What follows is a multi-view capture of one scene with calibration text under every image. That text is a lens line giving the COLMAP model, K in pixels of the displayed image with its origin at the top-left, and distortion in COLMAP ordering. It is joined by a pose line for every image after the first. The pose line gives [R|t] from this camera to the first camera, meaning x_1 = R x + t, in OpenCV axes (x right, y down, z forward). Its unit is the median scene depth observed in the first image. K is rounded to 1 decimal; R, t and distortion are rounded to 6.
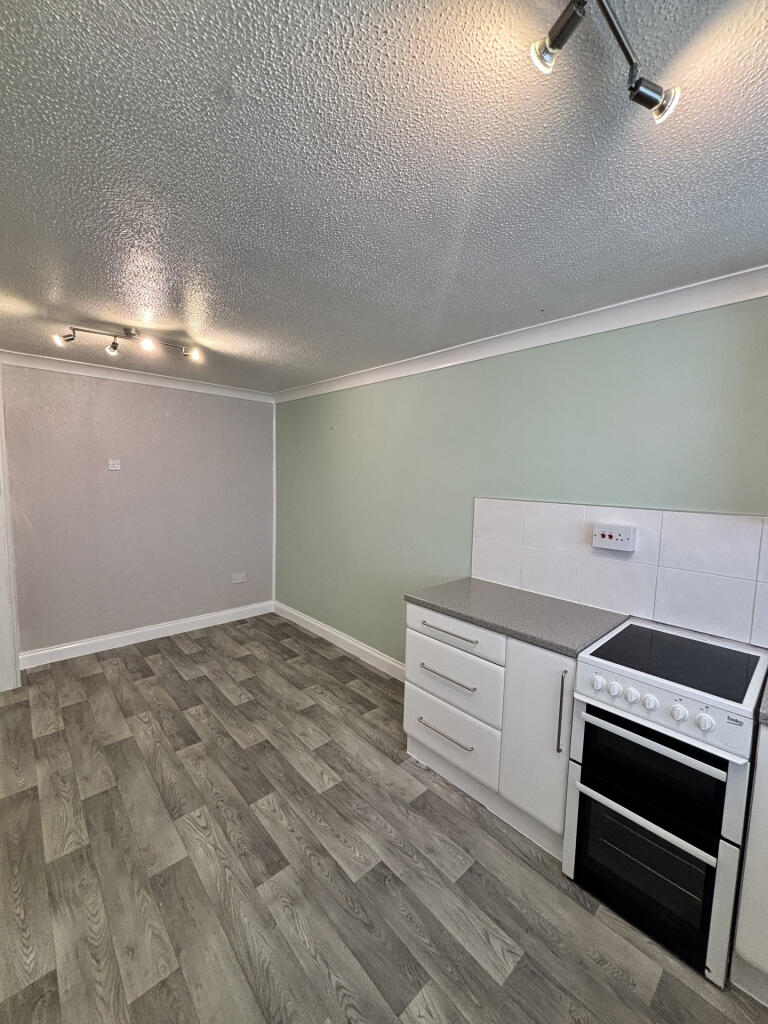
lens RADIAL K [[410.5, 0, 386.8], [0, 410.5, 512.5], [0, 0, 1]] dist [0.000018, -0.000076]
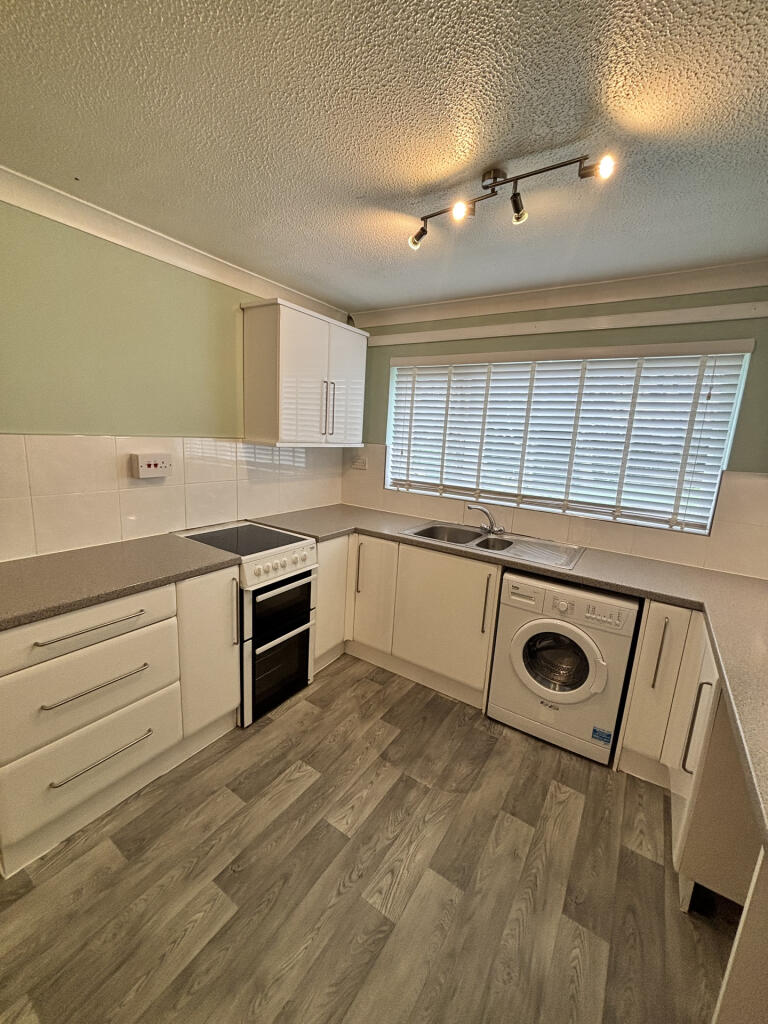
lens RADIAL K [[410.5, 0, 386.8], [0, 410.5, 512.5], [0, 0, 1]] dist [0.000018, -0.000076]
pose [[-0.242214, -0.228693, 0.942885, -0.695618], [0.022553, 0.970233, 0.241120, -0.071720], [-0.969961, 0.079668, -0.229847, 0.765018]]
